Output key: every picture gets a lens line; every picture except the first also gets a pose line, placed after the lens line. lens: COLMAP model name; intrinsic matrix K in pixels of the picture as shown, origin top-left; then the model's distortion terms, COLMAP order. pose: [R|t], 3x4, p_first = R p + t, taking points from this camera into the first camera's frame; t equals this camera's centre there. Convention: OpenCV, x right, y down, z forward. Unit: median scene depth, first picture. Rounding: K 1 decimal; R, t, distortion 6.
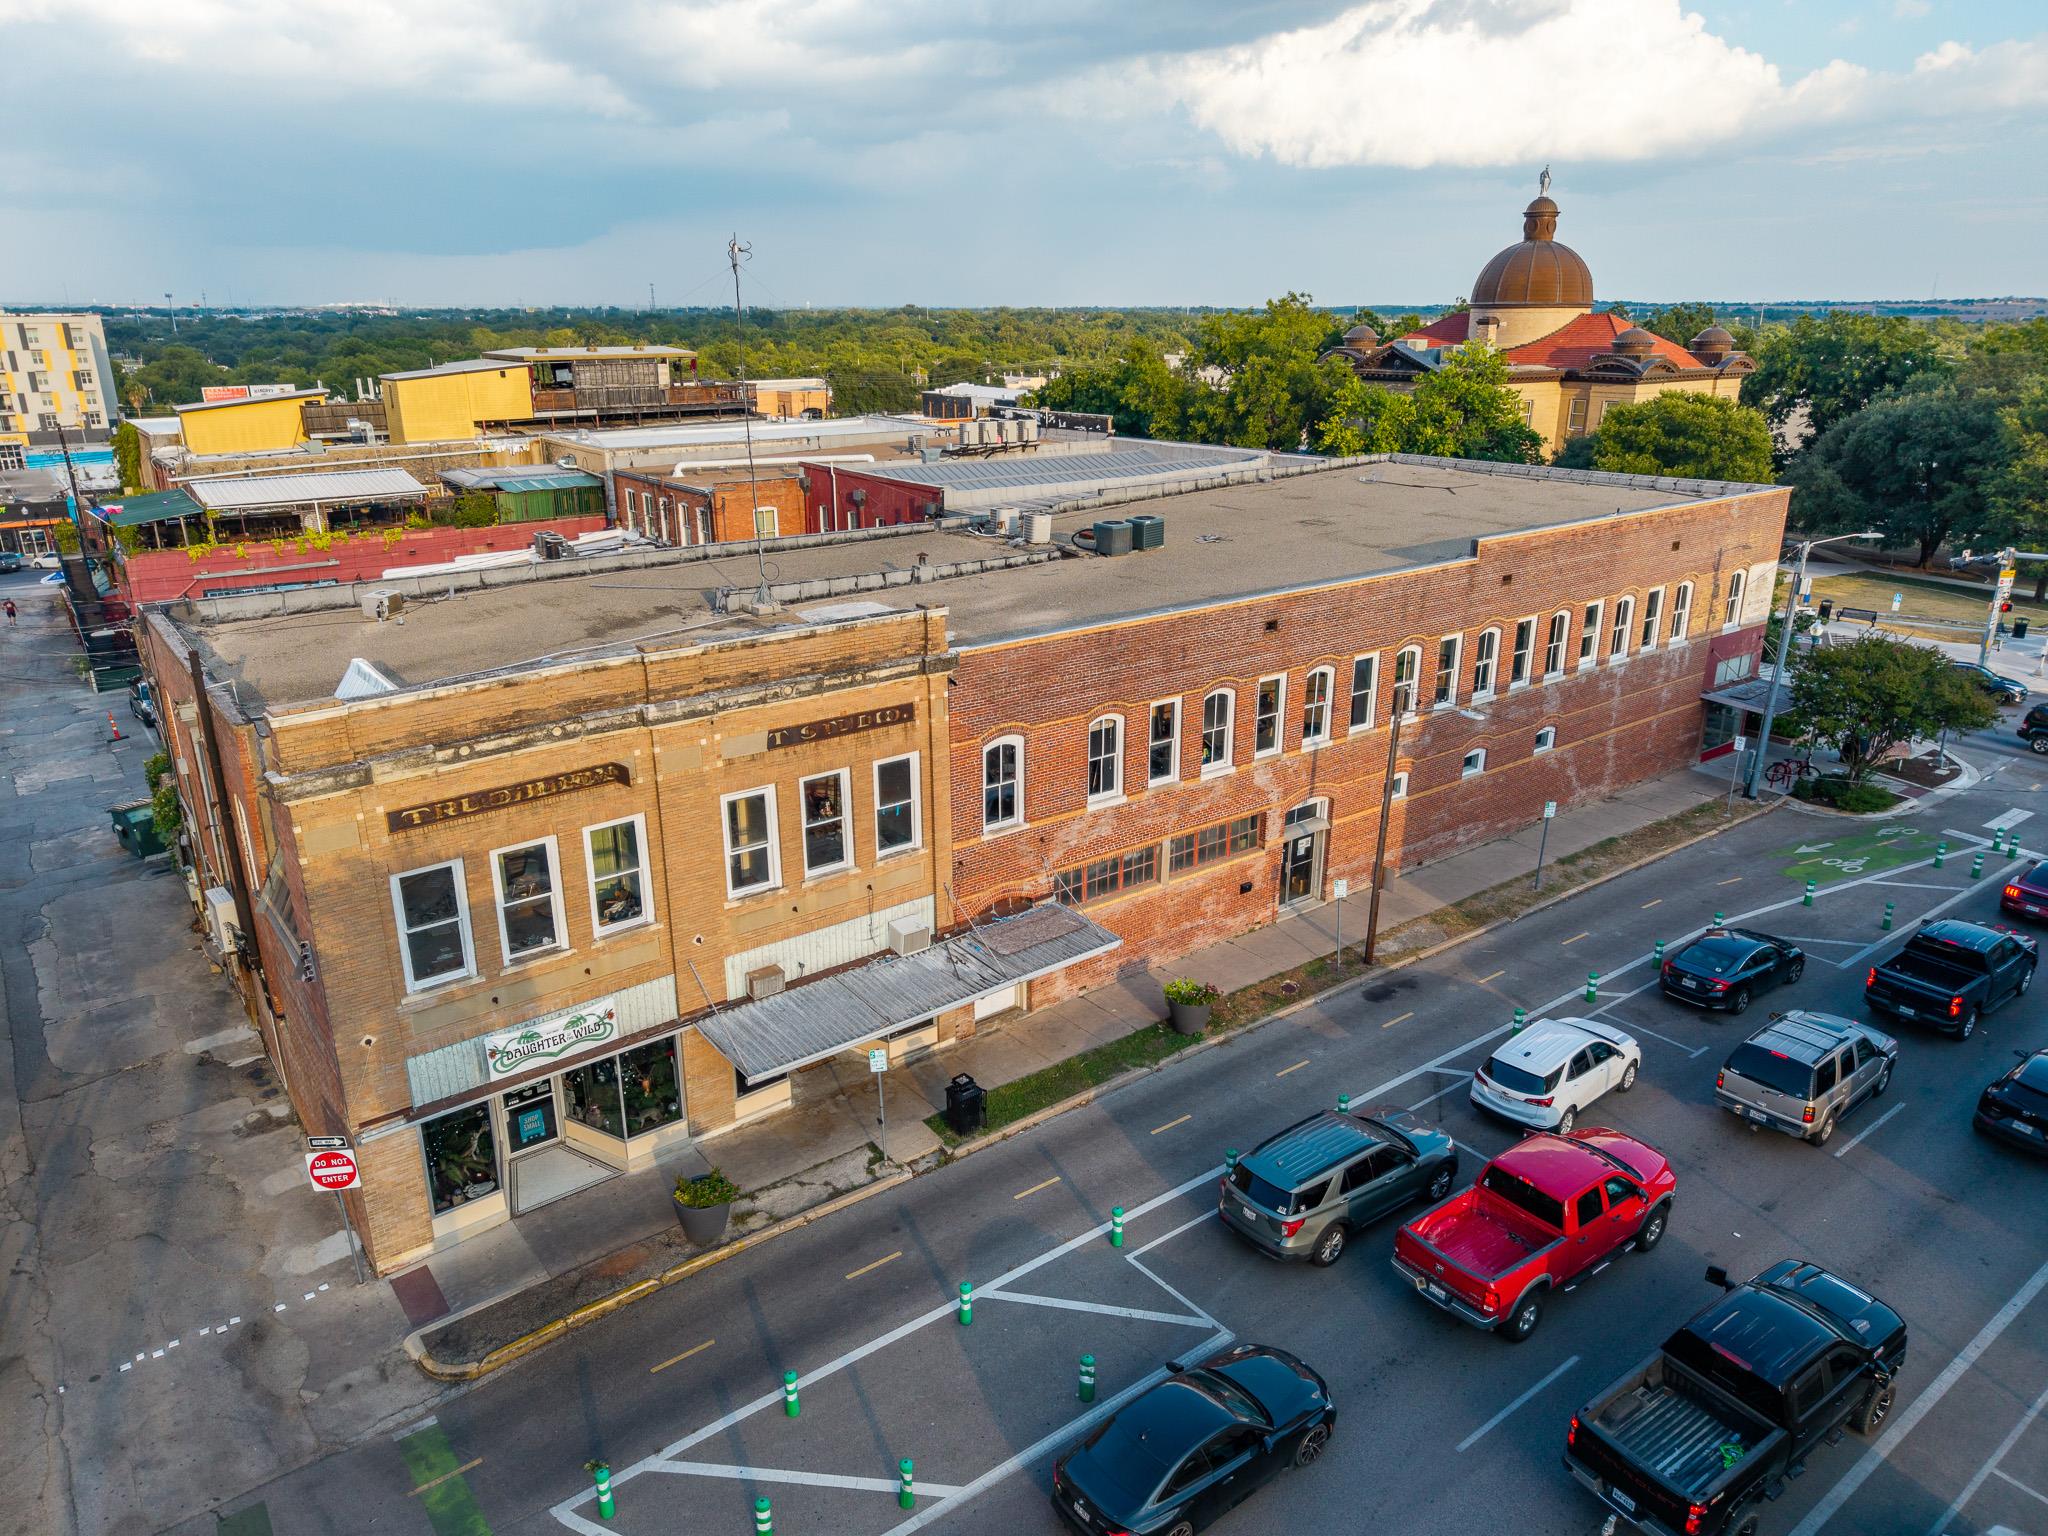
lens RADIAL K [[1371.9, 0, 1024.0], [0, 1371.9, 768.0], [0, 0, 1]] dist [0.066601, -0.088416]
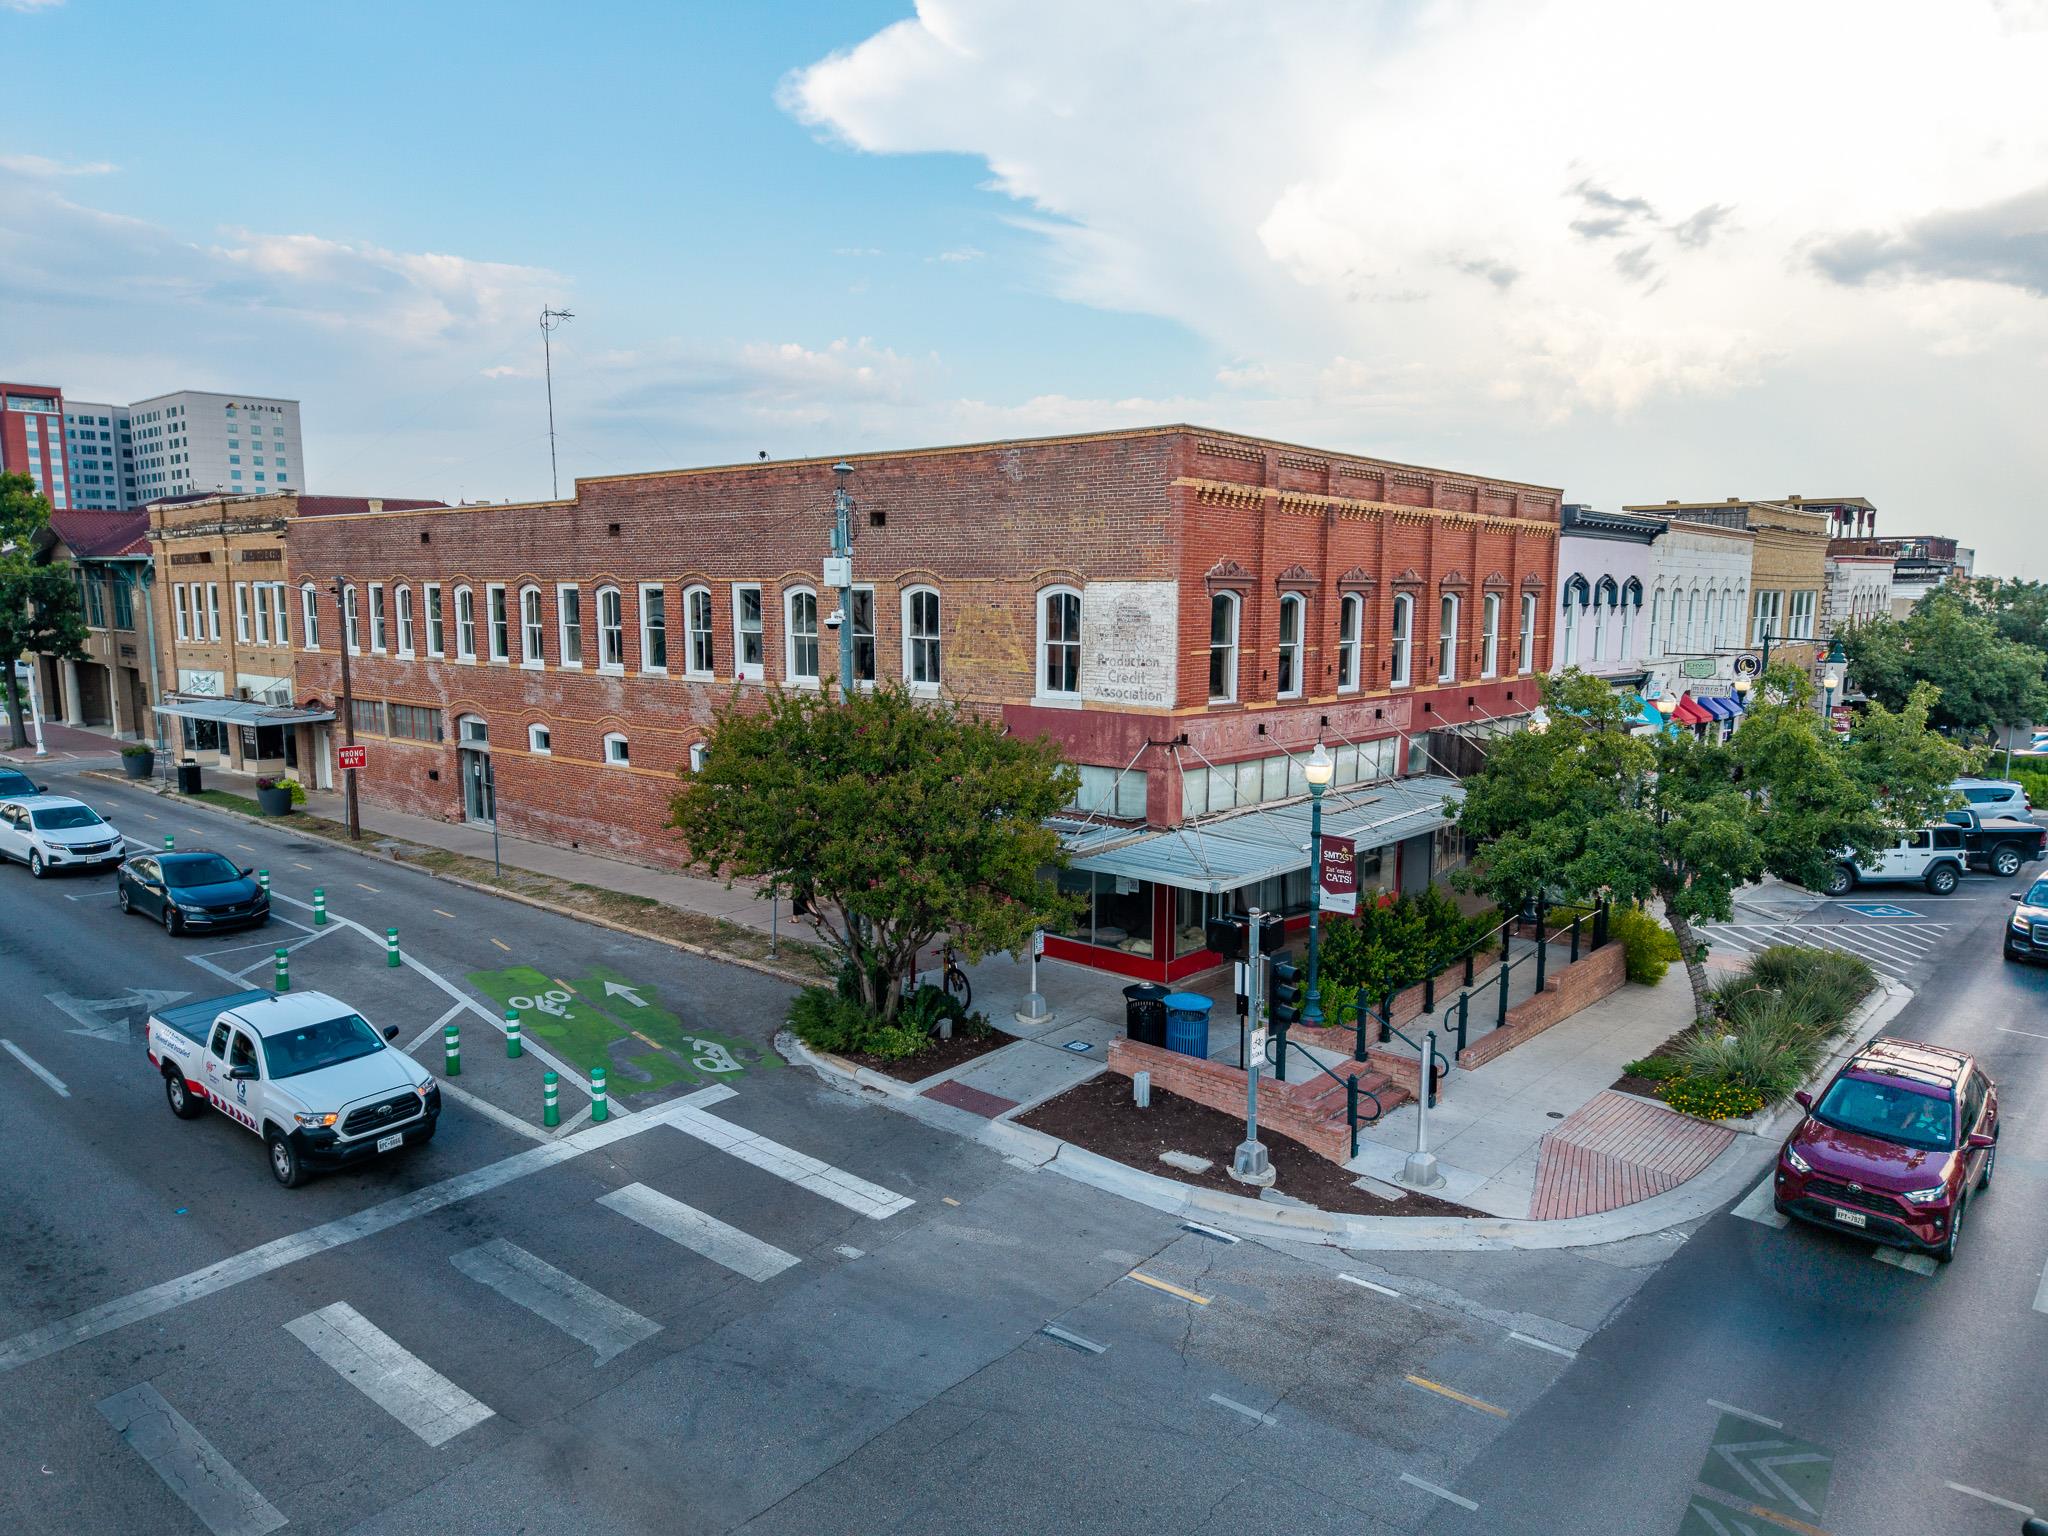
lens RADIAL K [[1378.3, 0, 1024.0], [0, 1378.3, 768.0], [0, 0, 1]] dist [0.049282, -0.063801]
pose [[0.201831, 0.128251, -0.970987, 1.734543], [-0.313730, 0.947618, 0.059952, -0.176705], [0.927814, 0.292528, 0.231494, 1.499896]]
